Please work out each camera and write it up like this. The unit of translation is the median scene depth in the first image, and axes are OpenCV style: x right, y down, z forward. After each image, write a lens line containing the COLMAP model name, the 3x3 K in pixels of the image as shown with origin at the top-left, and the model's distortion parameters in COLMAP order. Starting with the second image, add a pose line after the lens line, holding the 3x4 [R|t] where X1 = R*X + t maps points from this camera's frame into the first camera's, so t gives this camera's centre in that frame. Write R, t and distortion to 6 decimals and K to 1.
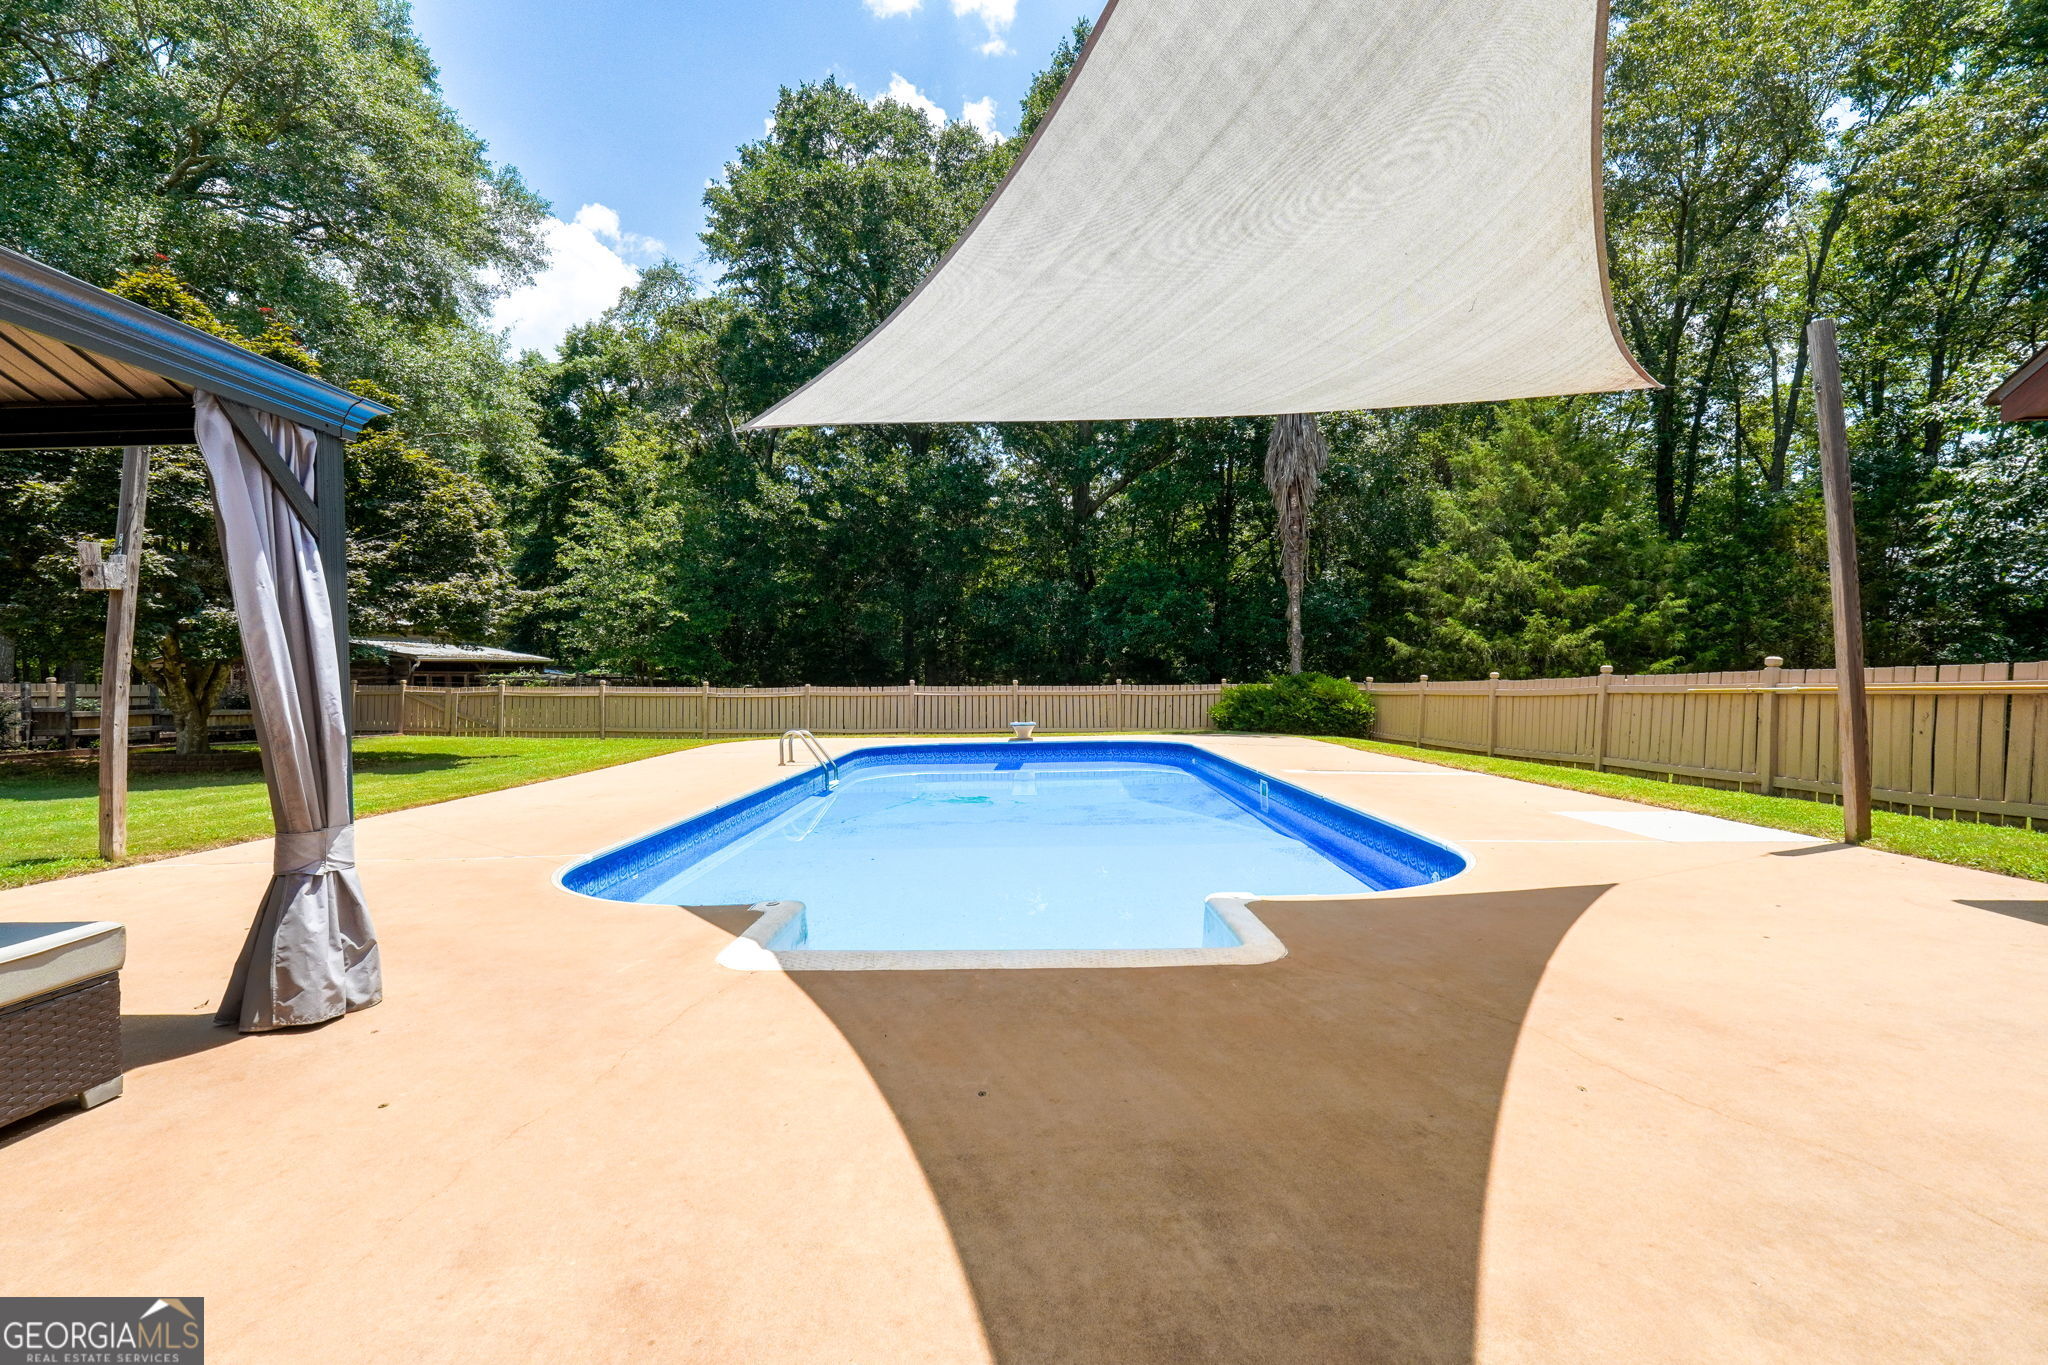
lens RADIAL K [[838.1, 0, 1022.4], [0, 838.1, 681.5], [0, 0, 1]] dist [-0.012602, 0.001779]
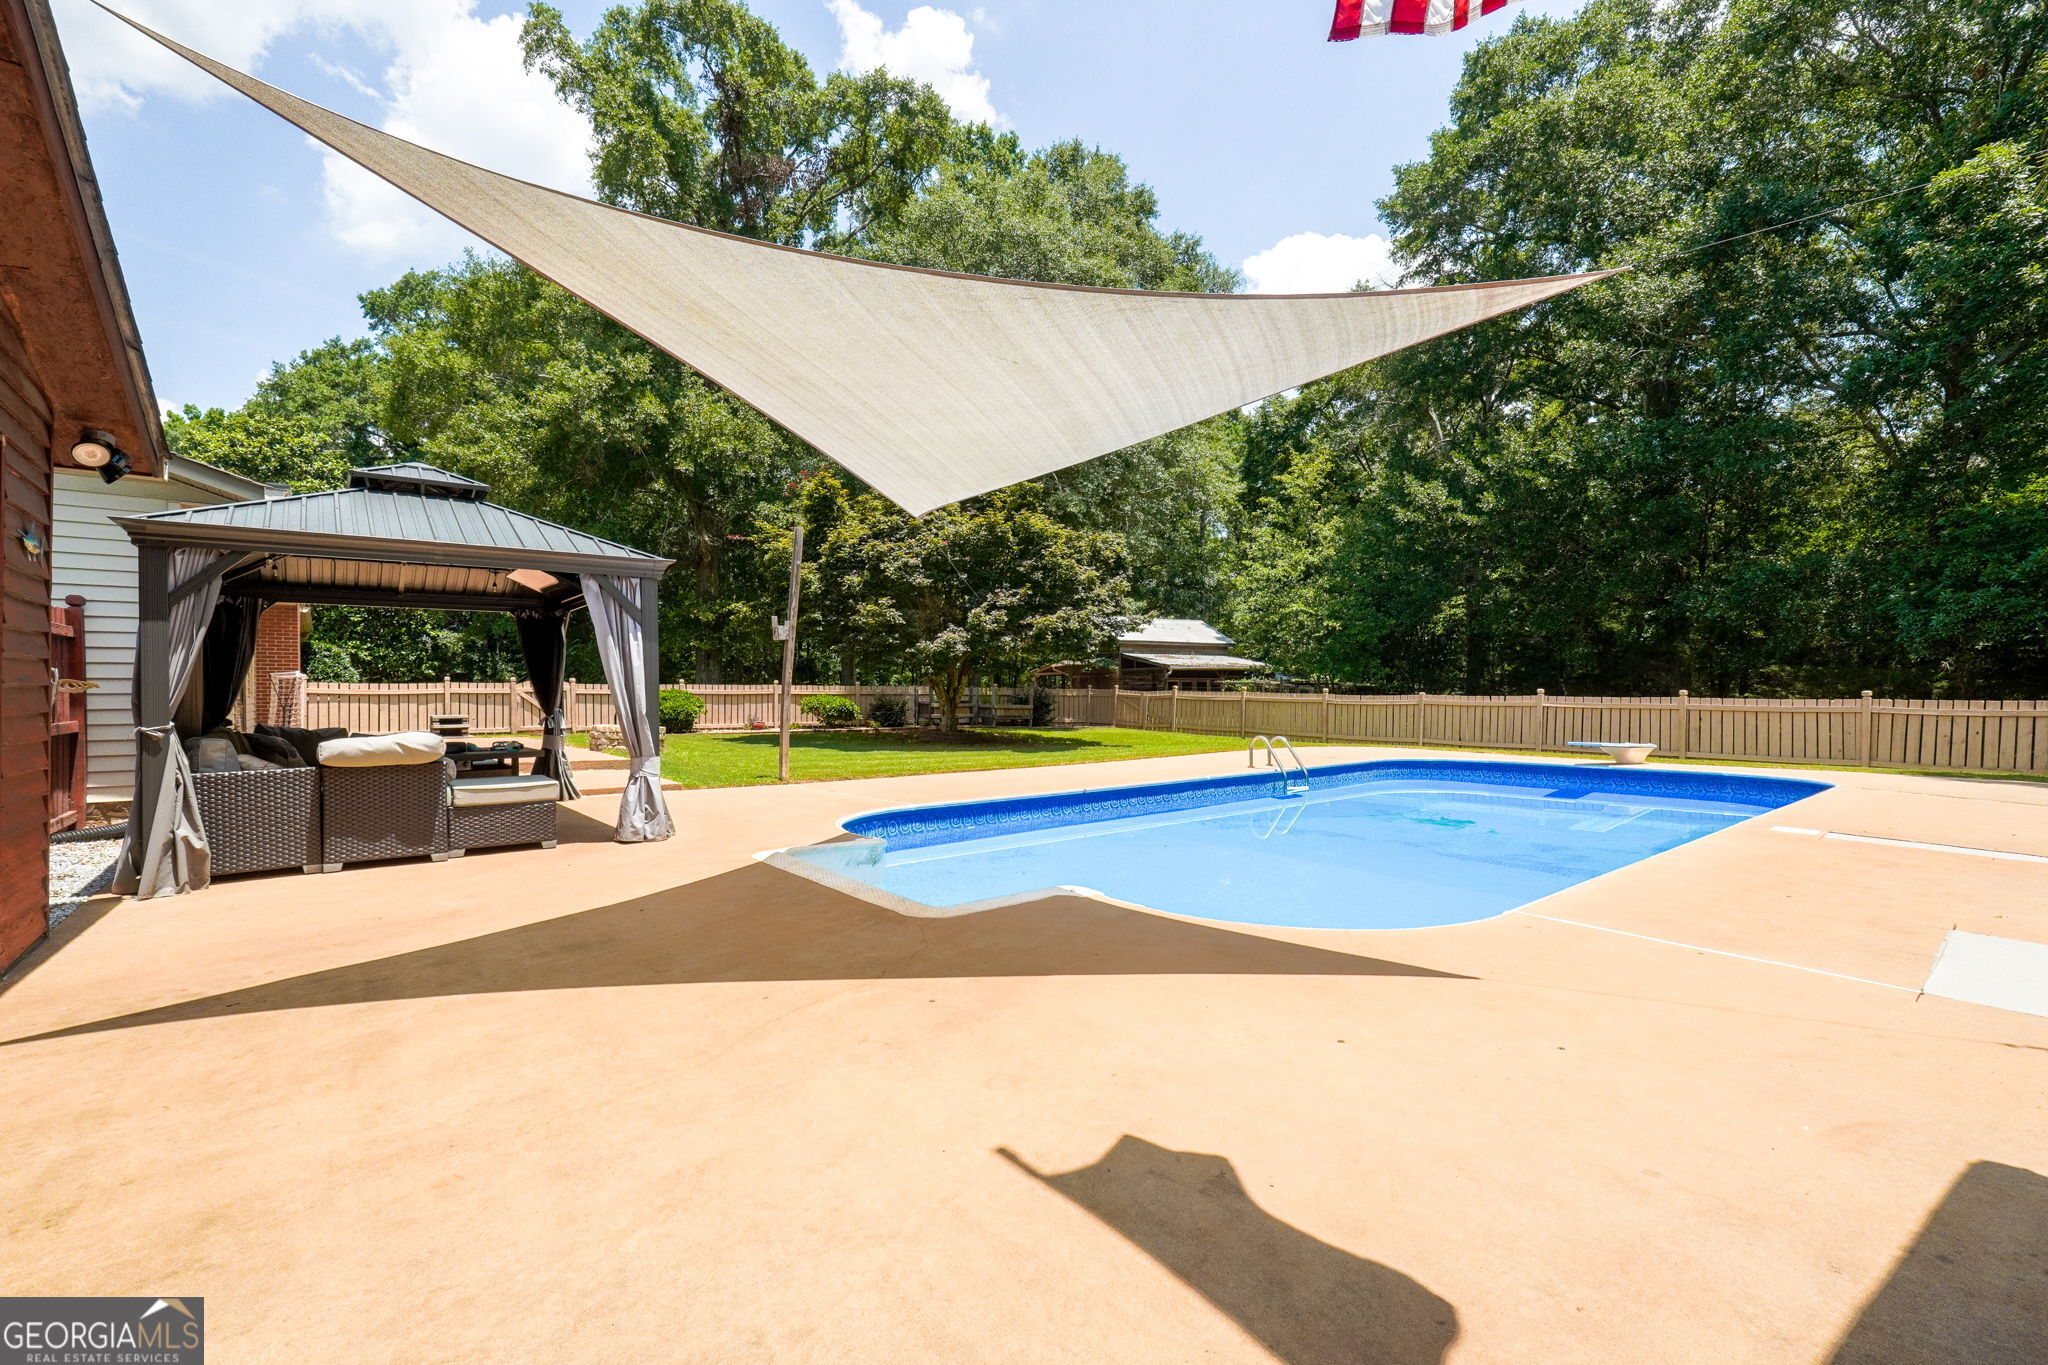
lens RADIAL K [[838.1, 0, 1022.8], [0, 838.1, 679.9], [0, 0, 1]] dist [-0.012602, 0.001779]
pose [[0.652716, 0.001226, -0.757602, 0.187932], [-0.007909, 0.999955, -0.005196, -0.003046], [0.757561, 0.009383, 0.652697, 0.038830]]
